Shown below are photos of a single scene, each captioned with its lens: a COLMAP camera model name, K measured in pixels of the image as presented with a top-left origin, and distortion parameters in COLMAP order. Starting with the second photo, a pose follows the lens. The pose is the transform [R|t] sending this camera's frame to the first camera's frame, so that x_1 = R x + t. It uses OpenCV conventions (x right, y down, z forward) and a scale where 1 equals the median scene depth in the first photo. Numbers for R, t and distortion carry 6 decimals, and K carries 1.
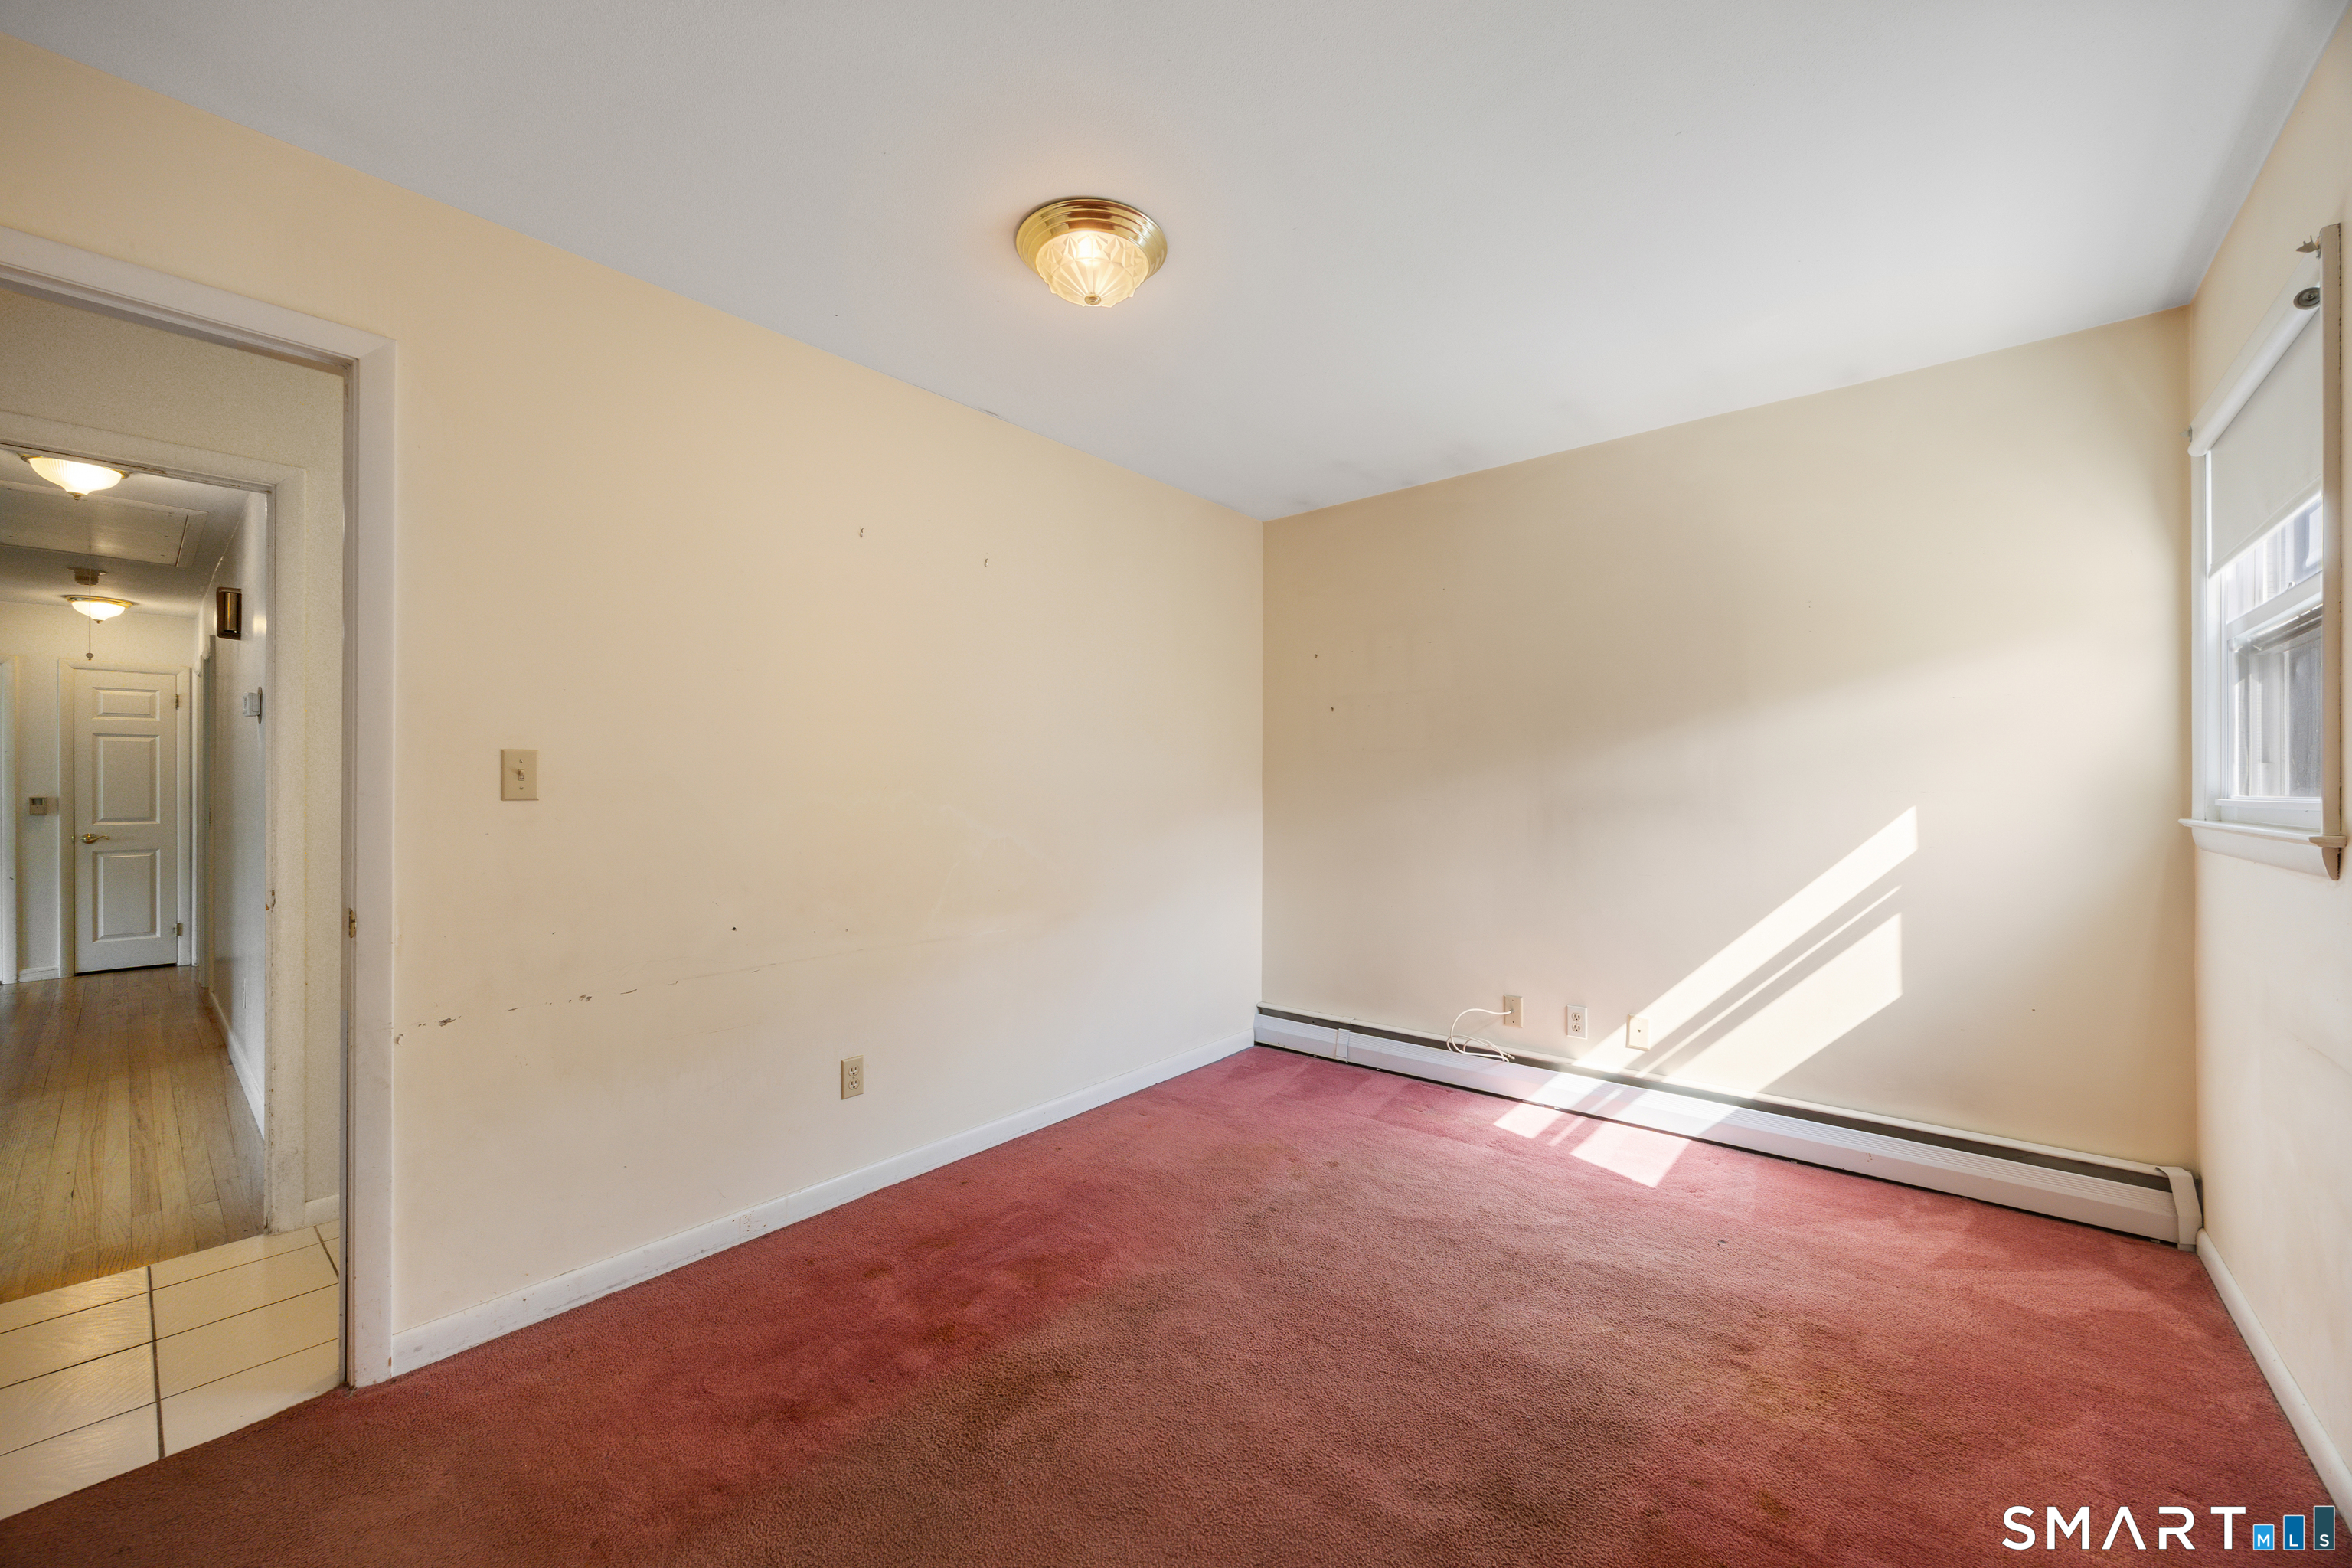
lens RADIAL K [[903.3, 0, 1176.0], [0, 903.3, 784.0], [0, 0, 1]] dist [0.000925, 0.000159]
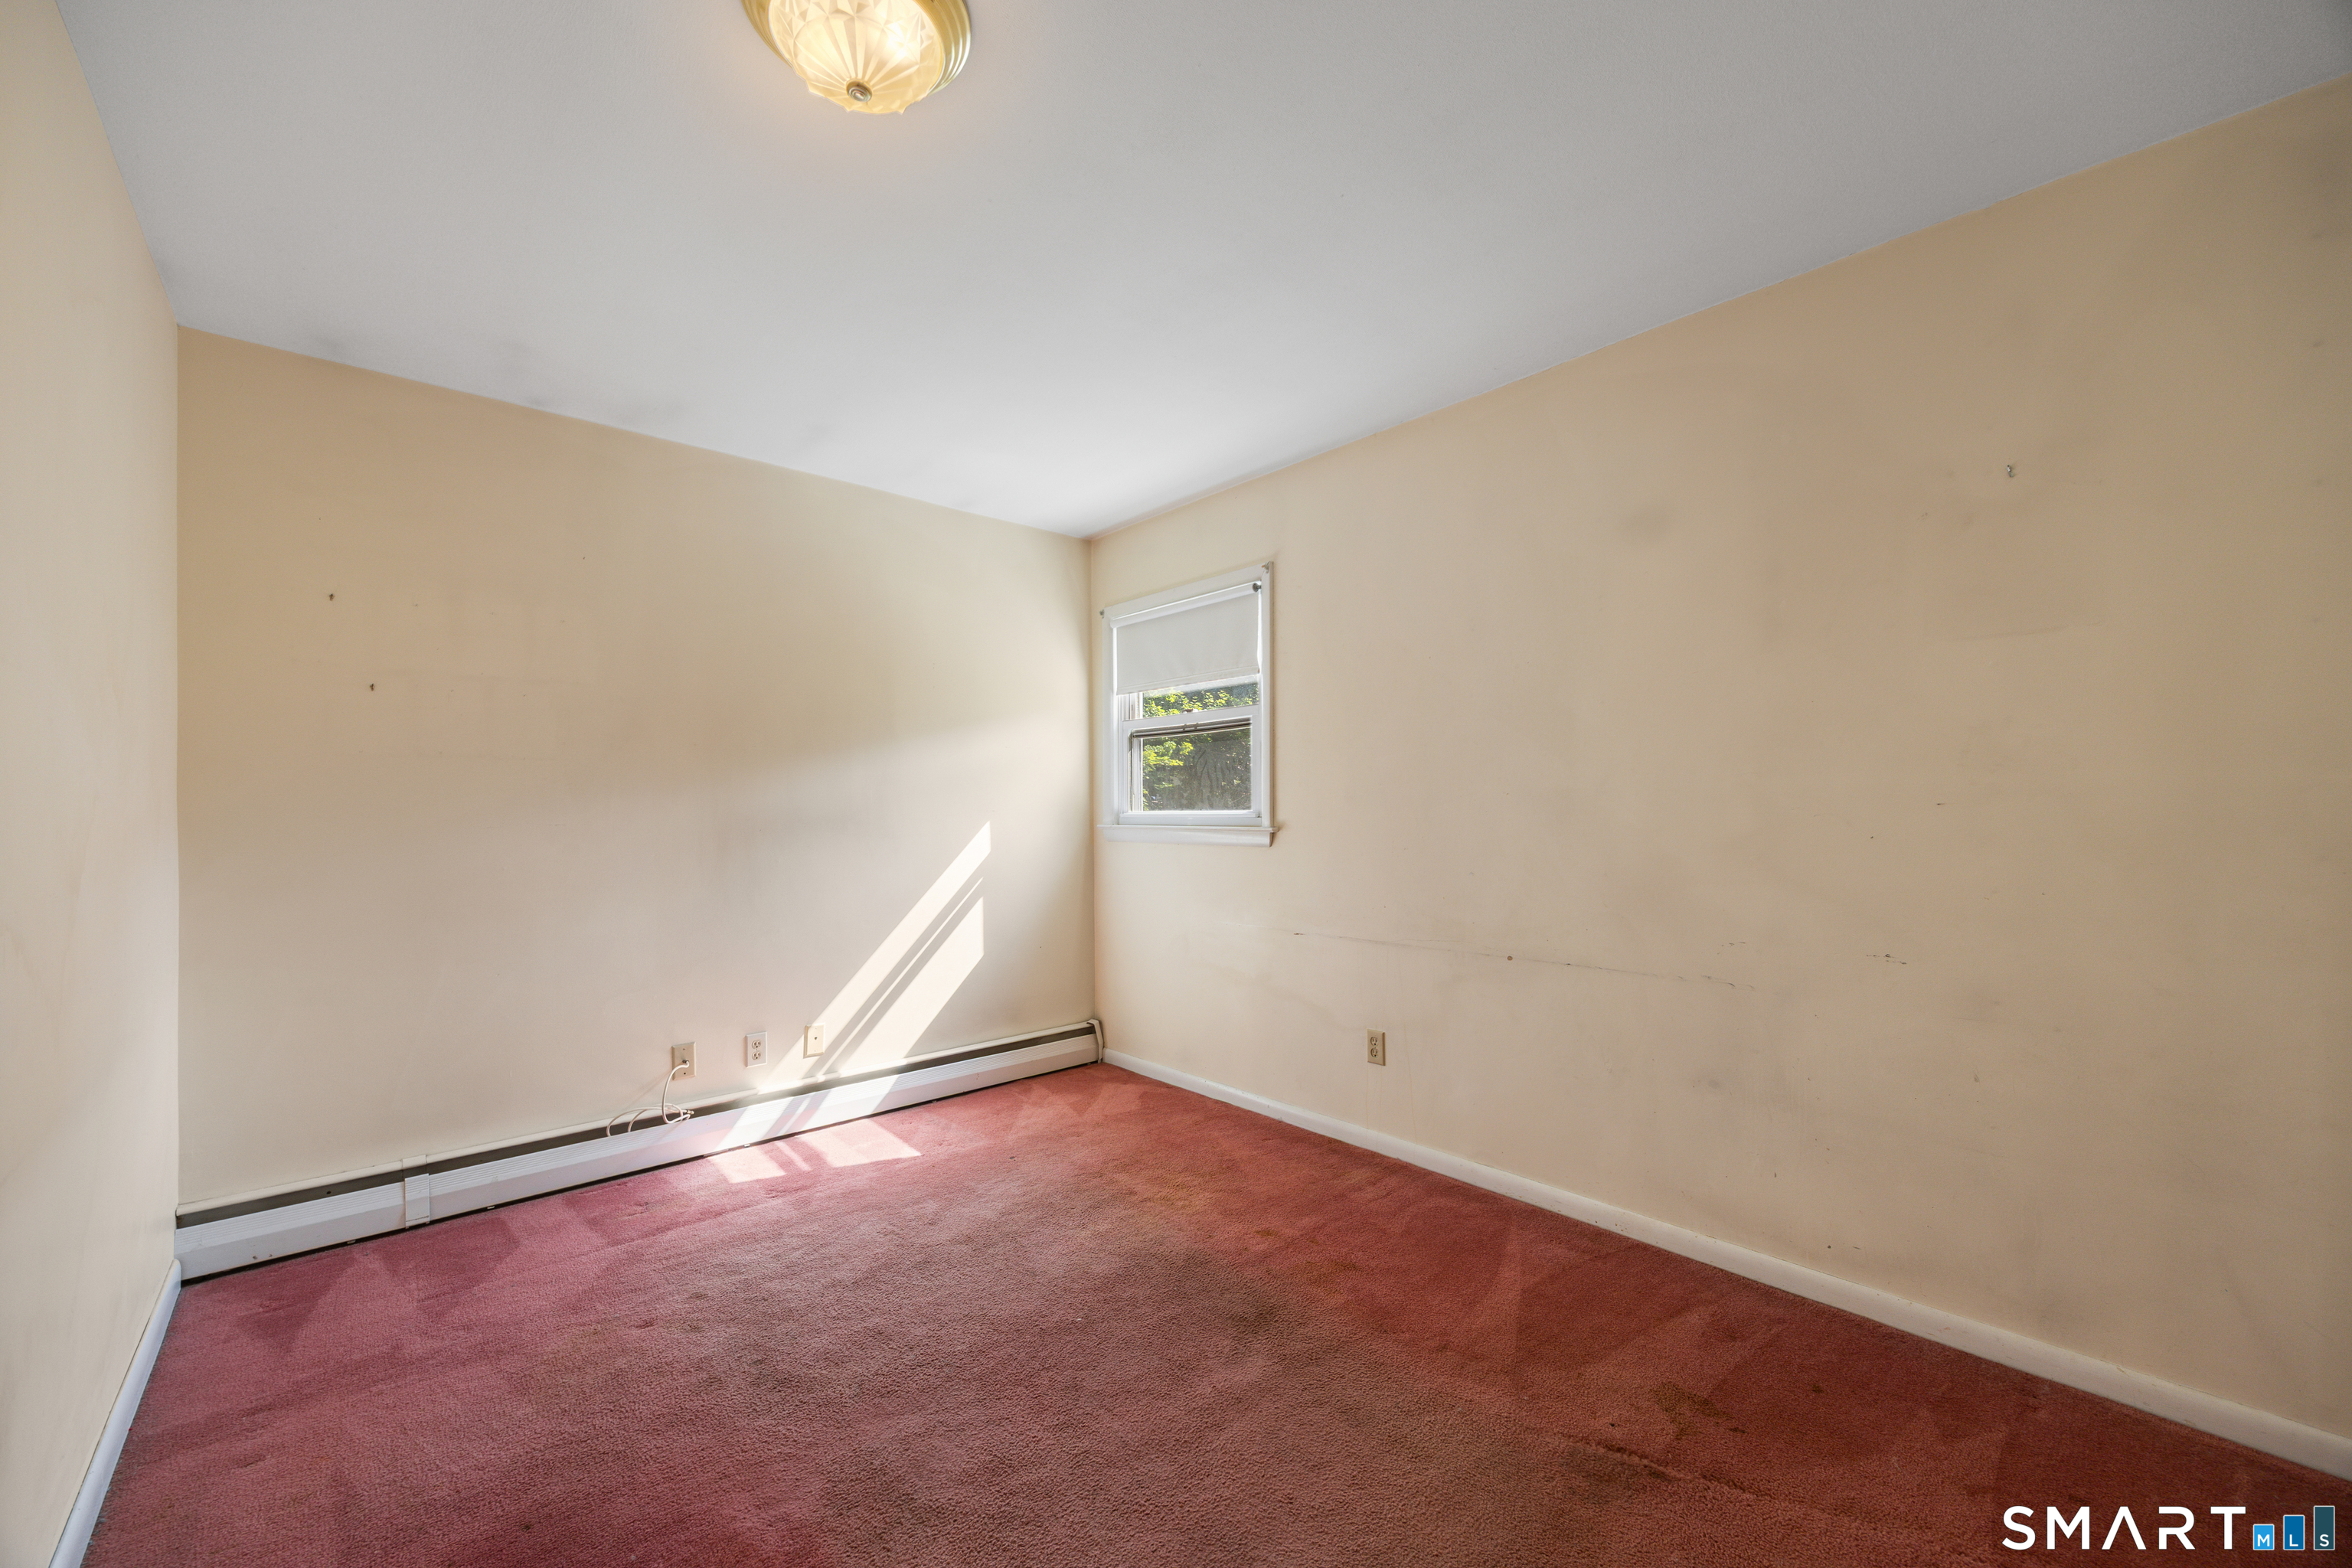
lens RADIAL K [[914.5, 0, 1176.0], [0, 914.5, 784.0], [0, 0, 1]] dist [-0.000368, 0.000134]
pose [[0.126937, 0.026263, 0.991563, -0.520317], [0.000466, 0.999648, -0.026537, 0.004881], [-0.991911, 0.003831, 0.126880, 0.461236]]
